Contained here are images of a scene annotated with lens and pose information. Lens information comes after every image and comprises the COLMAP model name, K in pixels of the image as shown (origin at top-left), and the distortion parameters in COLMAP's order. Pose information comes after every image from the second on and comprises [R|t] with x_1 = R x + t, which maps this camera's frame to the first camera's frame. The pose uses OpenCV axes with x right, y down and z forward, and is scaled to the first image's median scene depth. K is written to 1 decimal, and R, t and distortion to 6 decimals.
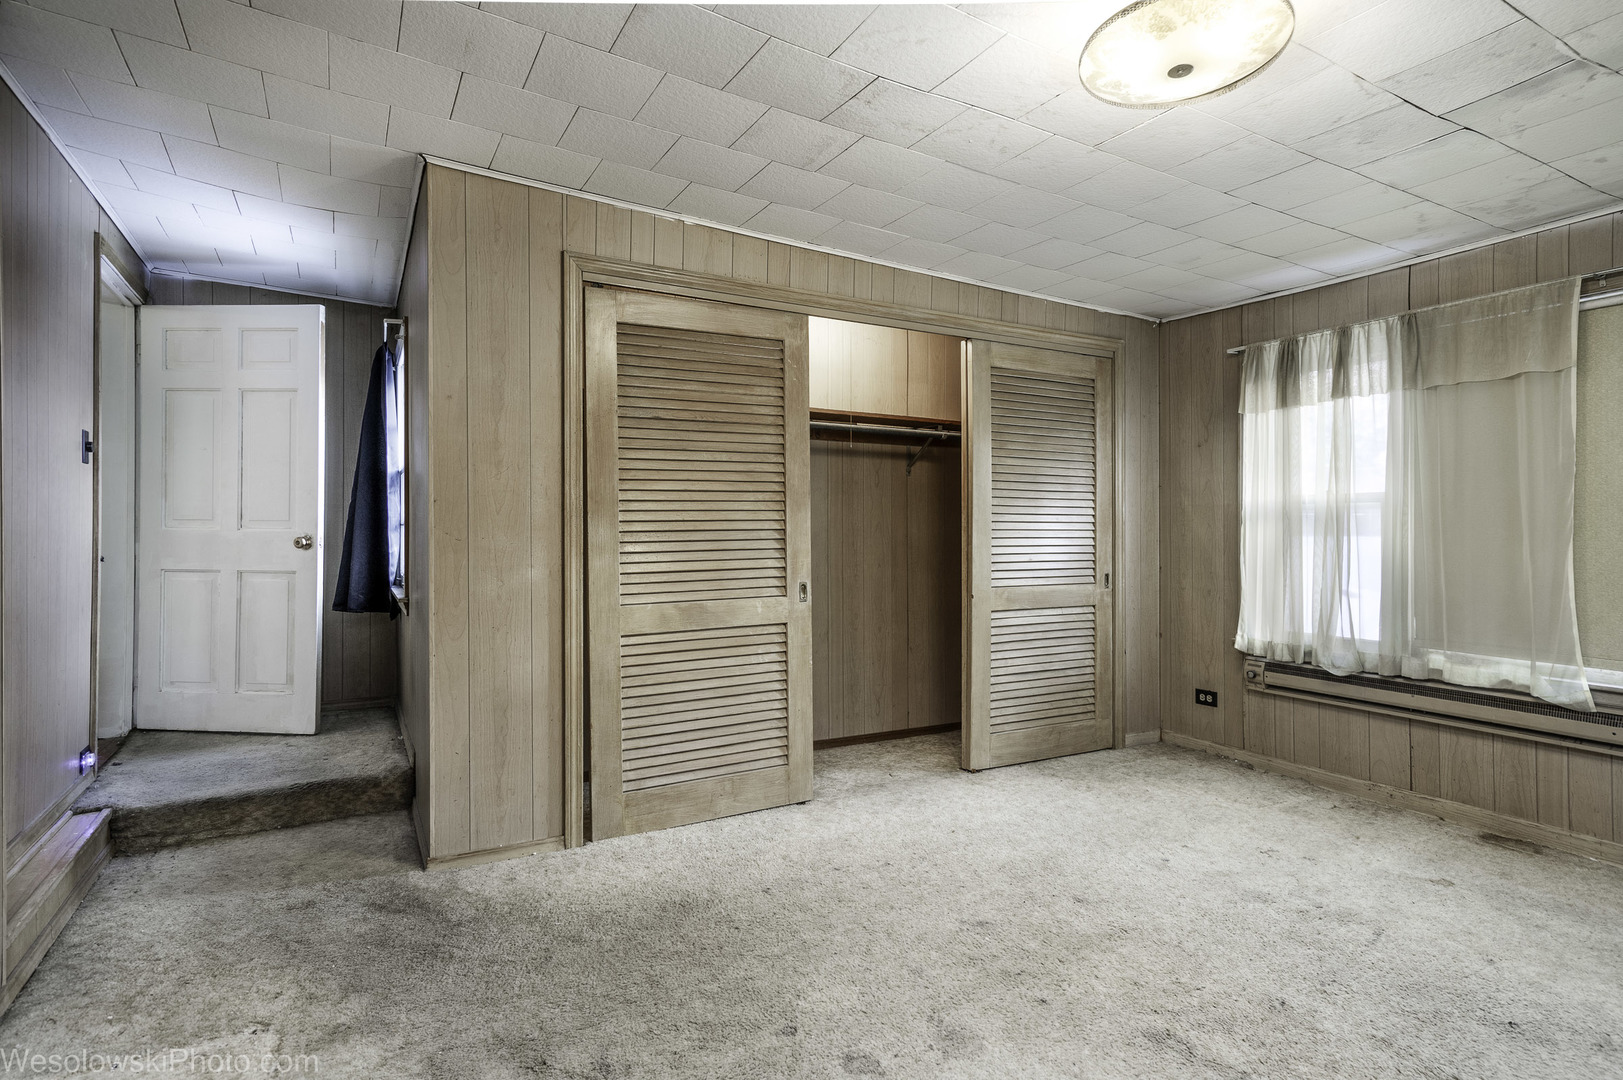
lens RADIAL K [[850.7, 0, 822.6], [0, 850.7, 533.7], [0, 0, 1]] dist [0.006924, 0.005306]
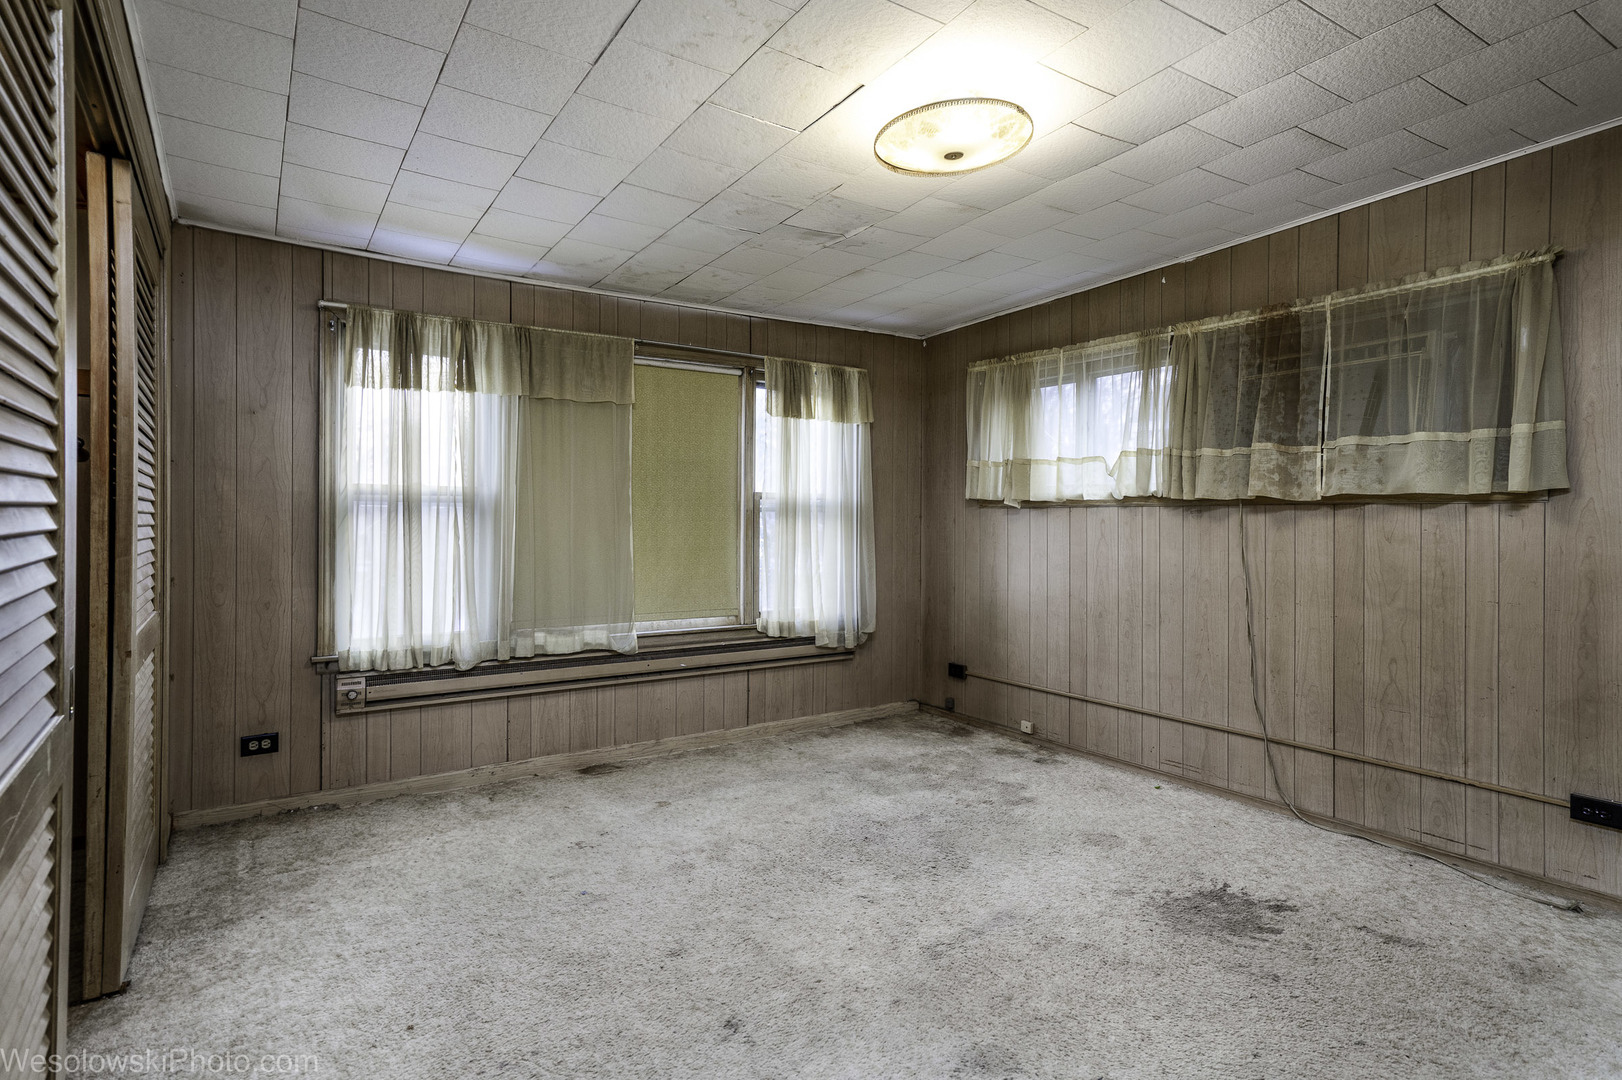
lens RADIAL K [[850.2, 0, 818.2], [0, 850.2, 523.8], [0, 0, 1]] dist [0.006924, 0.005306]
pose [[-0.075014, -0.007207, 0.997156, -0.439588], [0.003425, 0.999966, 0.007485, -0.010704], [-0.997177, 0.003977, -0.074987, 0.707663]]
